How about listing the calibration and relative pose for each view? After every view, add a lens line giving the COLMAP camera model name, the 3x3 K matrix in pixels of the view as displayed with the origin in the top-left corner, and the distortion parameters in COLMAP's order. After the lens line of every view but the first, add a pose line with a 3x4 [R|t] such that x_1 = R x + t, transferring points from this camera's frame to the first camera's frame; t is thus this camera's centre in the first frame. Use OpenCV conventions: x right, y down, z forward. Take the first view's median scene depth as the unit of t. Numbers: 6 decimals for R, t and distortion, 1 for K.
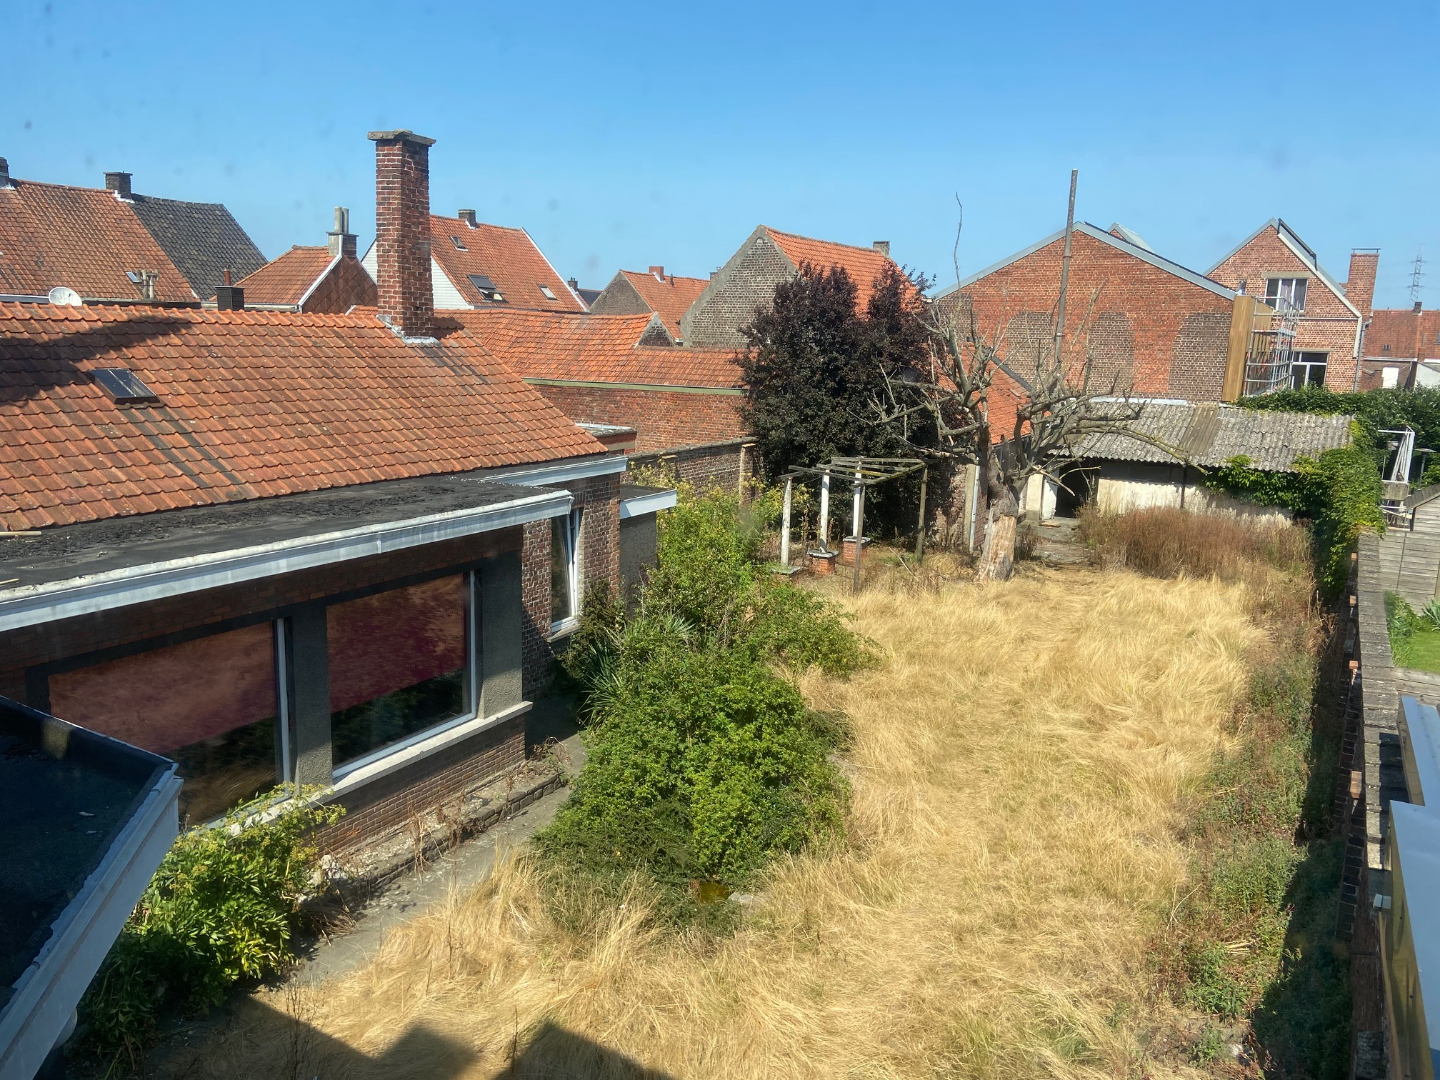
lens RADIAL K [[1094.8, 0, 713.4], [0, 1094.8, 534.3], [0, 0, 1]] dist [0.068653, -0.019728]
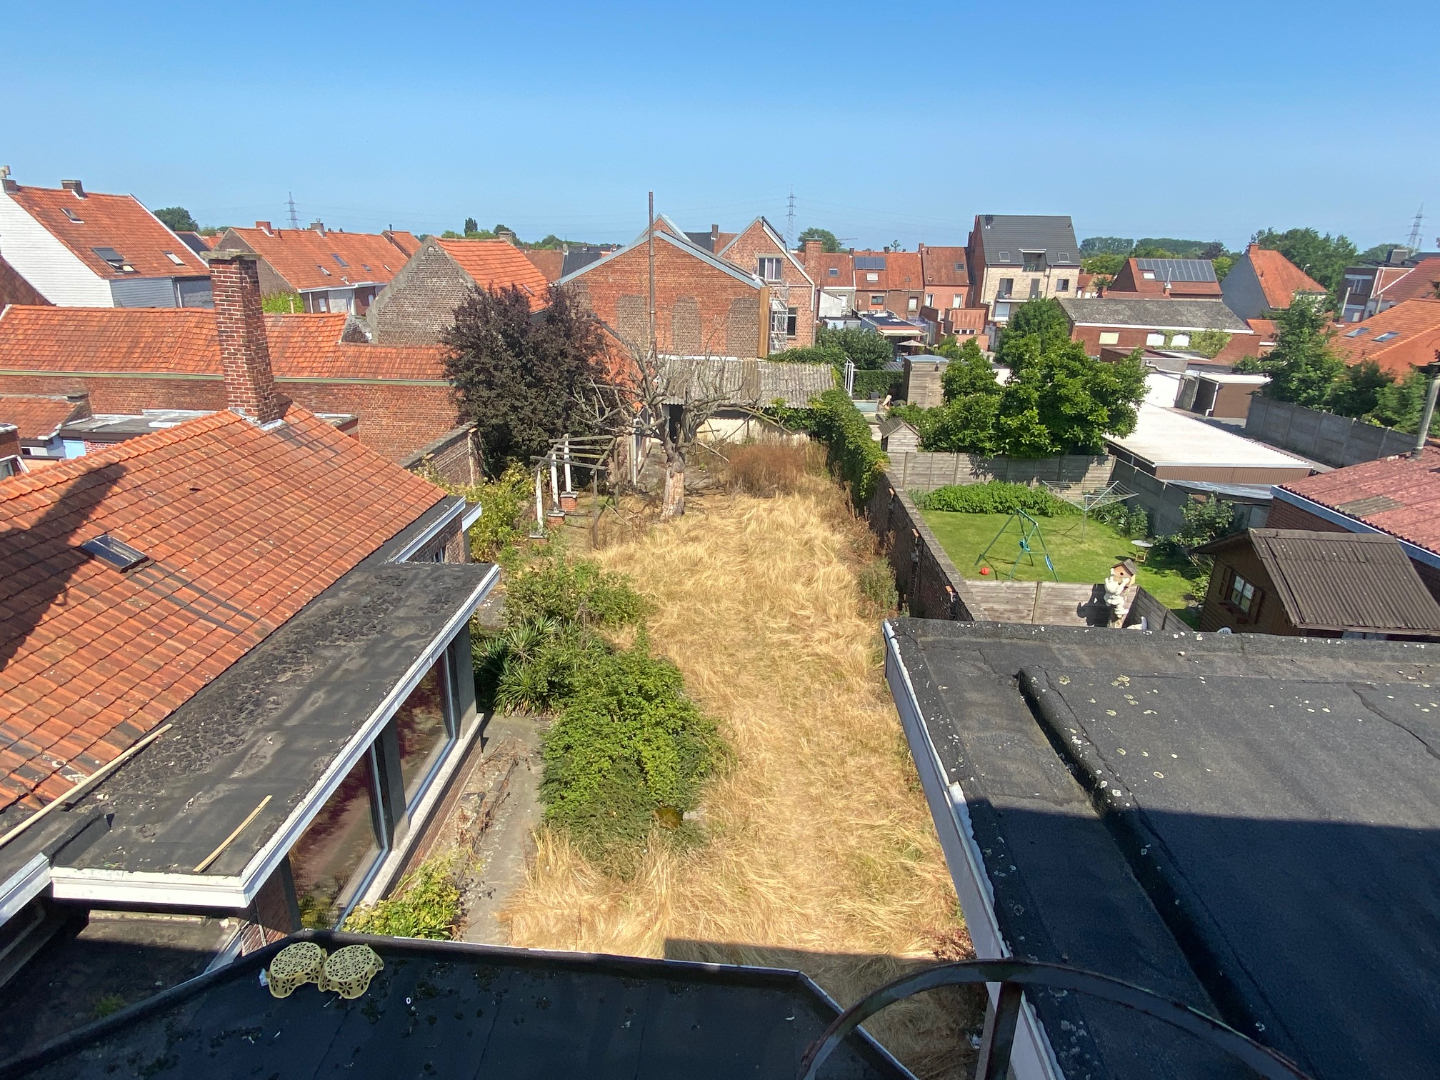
lens RADIAL K [[822.5, 0, 720.6], [0, 822.5, 535.9], [0, 0, 1]] dist [0.039037, -0.004432]
pose [[0.888040, -0.159169, 0.431335, -0.137801], [0.088319, 0.979747, 0.179709, -0.100413], [-0.451203, -0.121494, 0.884112, -0.016607]]
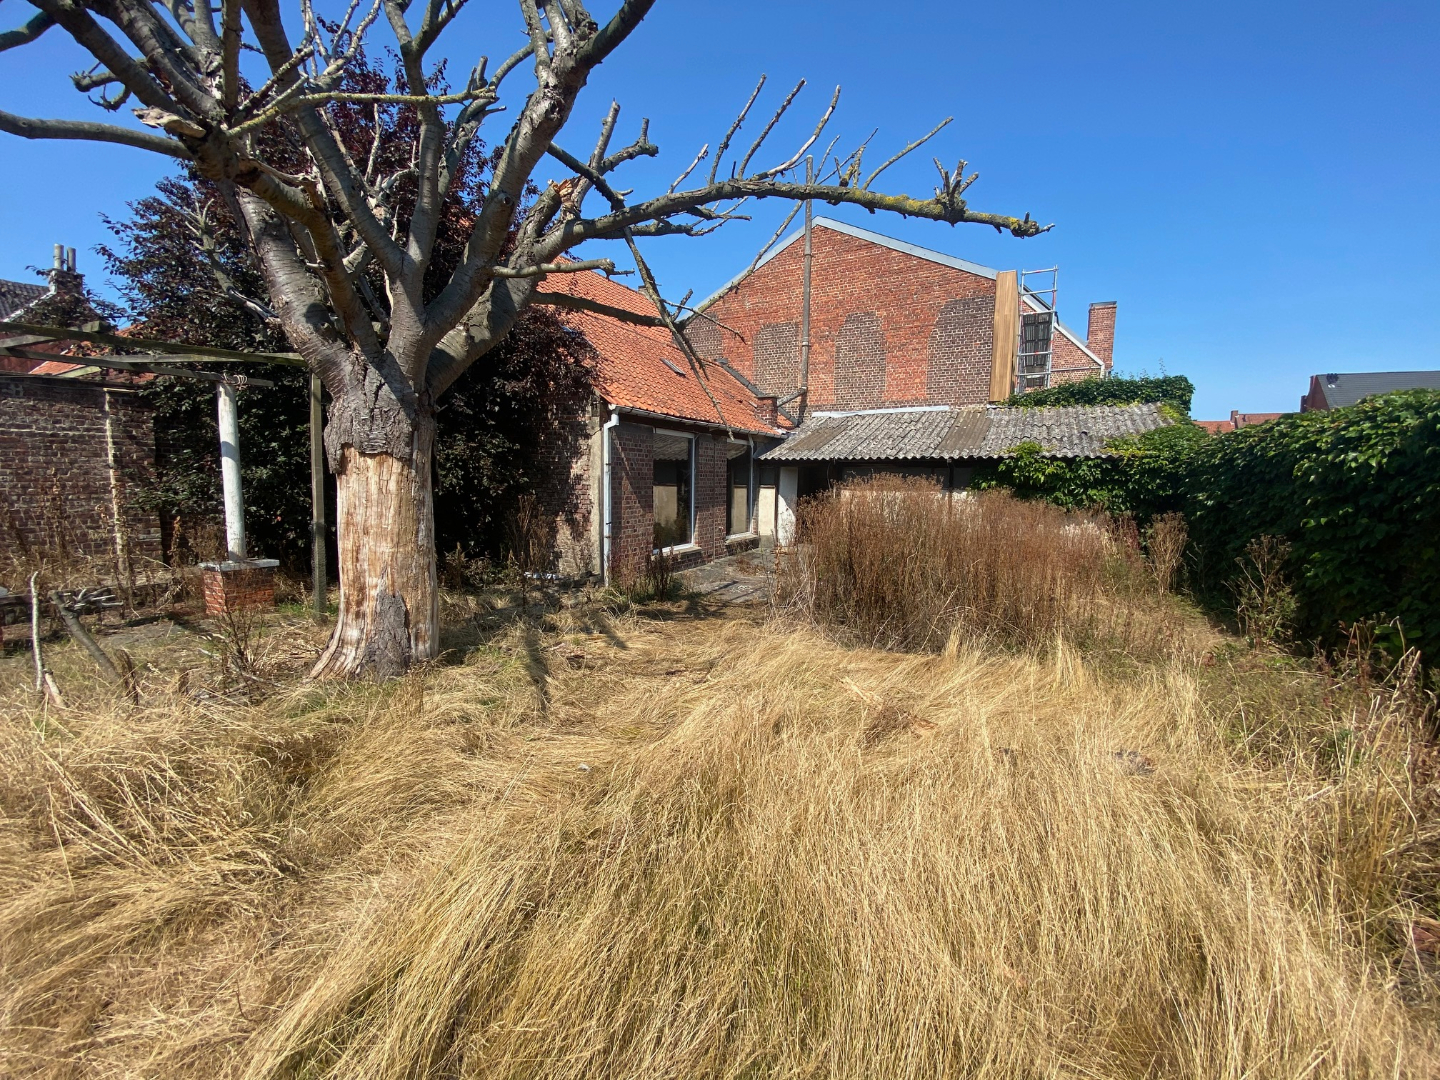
lens RADIAL K [[591.9, 0, 718.4], [0, 591.9, 538.2], [0, 0, 1]] dist [0.013170, -0.014047]
pose [[0.999504, -0.017245, 0.026359, 0.280743], [0.019396, 0.996305, -0.083671, 0.016345], [-0.024819, 0.084141, 0.996145, 0.663750]]
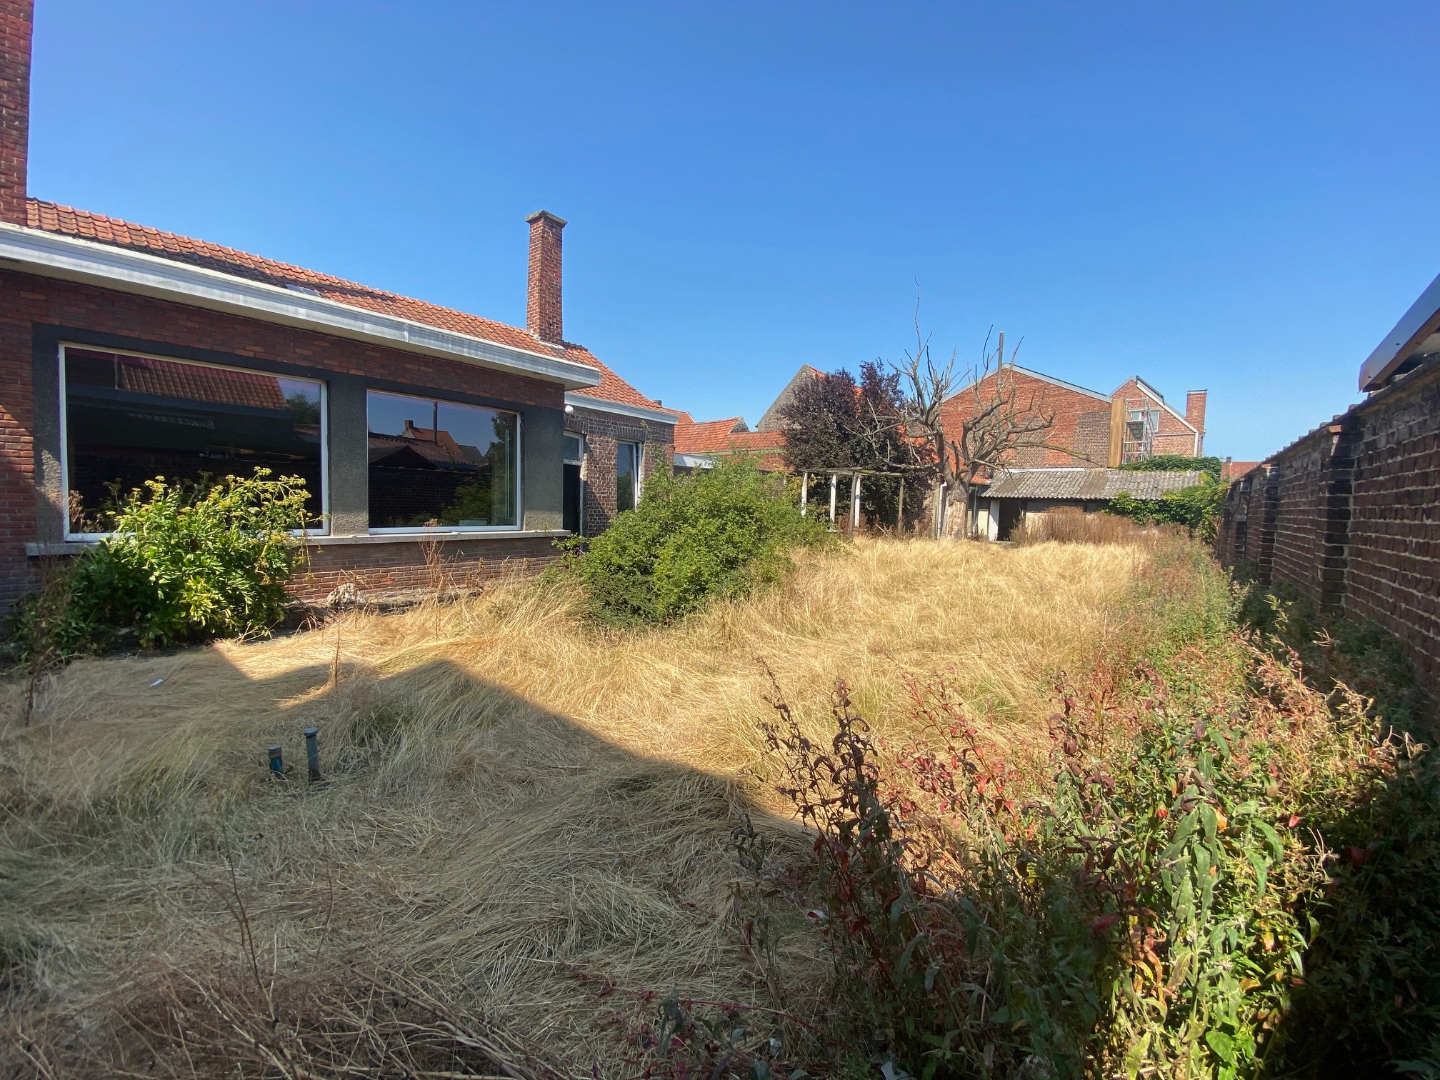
lens RADIAL K [[591.9, 0, 714.0], [0, 591.9, 533.3], [0, 0, 1]] dist [0.013170, -0.014047]
pose [[0.988323, 0.007619, -0.152184, 0.050721], [-0.027277, 0.991462, -0.127512, 0.105802], [0.149914, 0.130174, 0.980092, 0.141650]]
